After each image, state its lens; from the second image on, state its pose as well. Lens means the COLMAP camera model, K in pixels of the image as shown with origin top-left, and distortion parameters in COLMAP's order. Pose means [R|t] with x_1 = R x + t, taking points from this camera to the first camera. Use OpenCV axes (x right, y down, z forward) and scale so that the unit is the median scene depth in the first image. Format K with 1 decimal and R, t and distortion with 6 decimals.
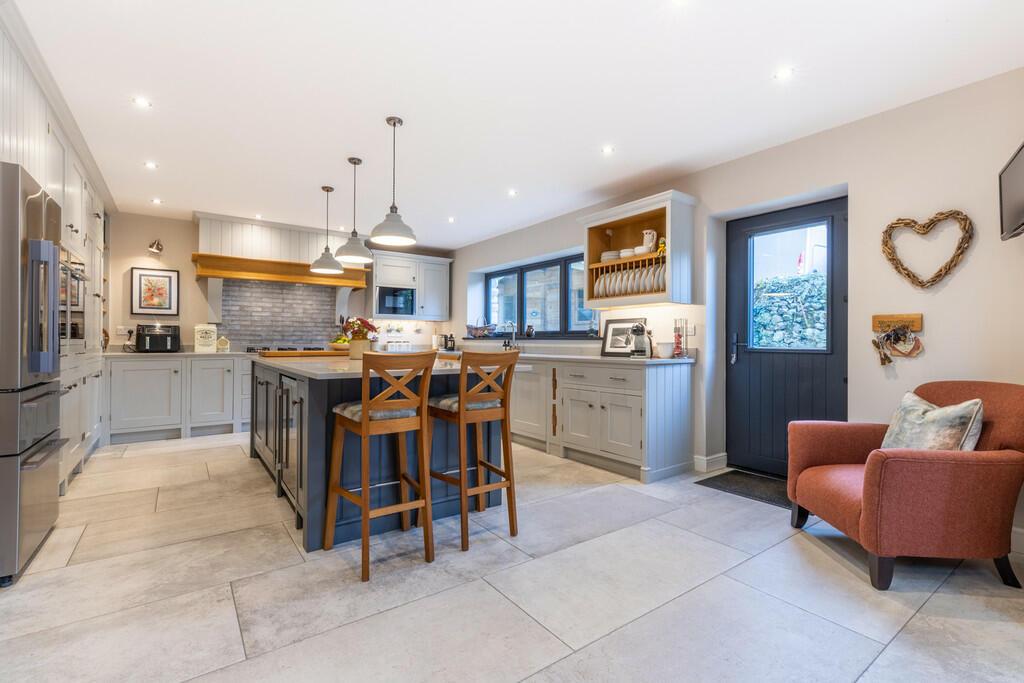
lens RADIAL K [[460.0, 0, 519.1], [0, 460.0, 335.9], [0, 0, 1]] dist [0.002501, 0.000360]
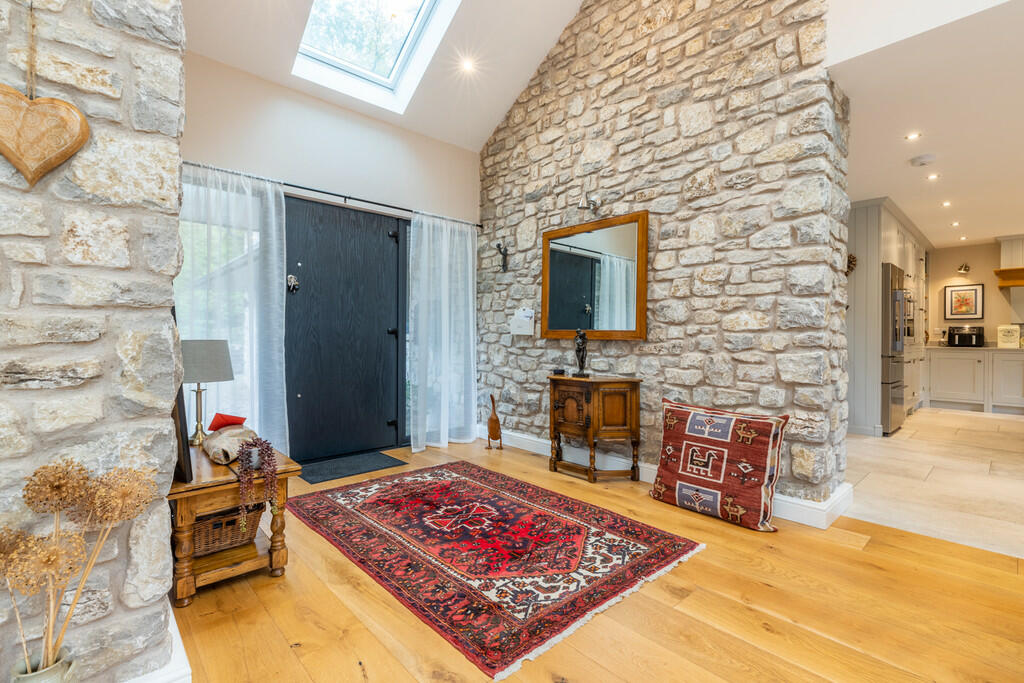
lens RADIAL K [[460.0, 0, 514.2], [0, 460.0, 341.1], [0, 0, 1]] dist [0.002501, 0.000360]
pose [[0.113488, 0.001493, -0.993538, 0.391486], [0.003282, 0.999993, 0.001878, 0.011330], [0.993534, -0.003474, 0.113482, -0.446772]]
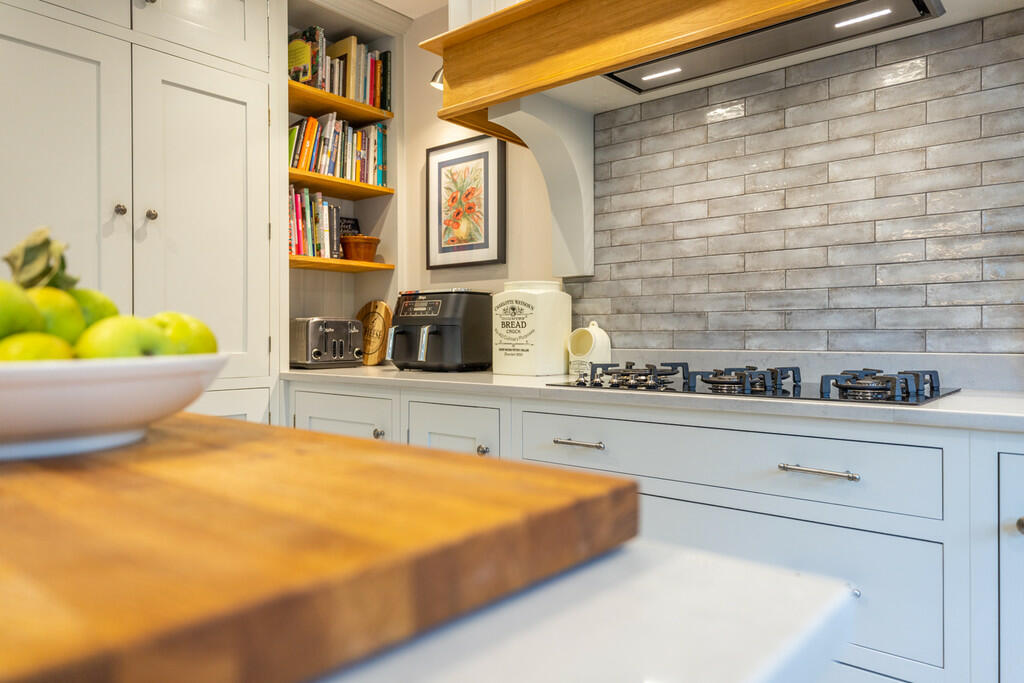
lens RADIAL K [[702.0, 0, 512.3], [0, 702.0, 337.5], [0, 0, 1]] dist [0.005669, 0.001758]
pose [[0.233208, -0.005143, -0.972413, -0.235512], [0.014296, 0.999896, -0.001860, 0.011569], [0.972322, -0.013468, 0.233257, 0.887405]]
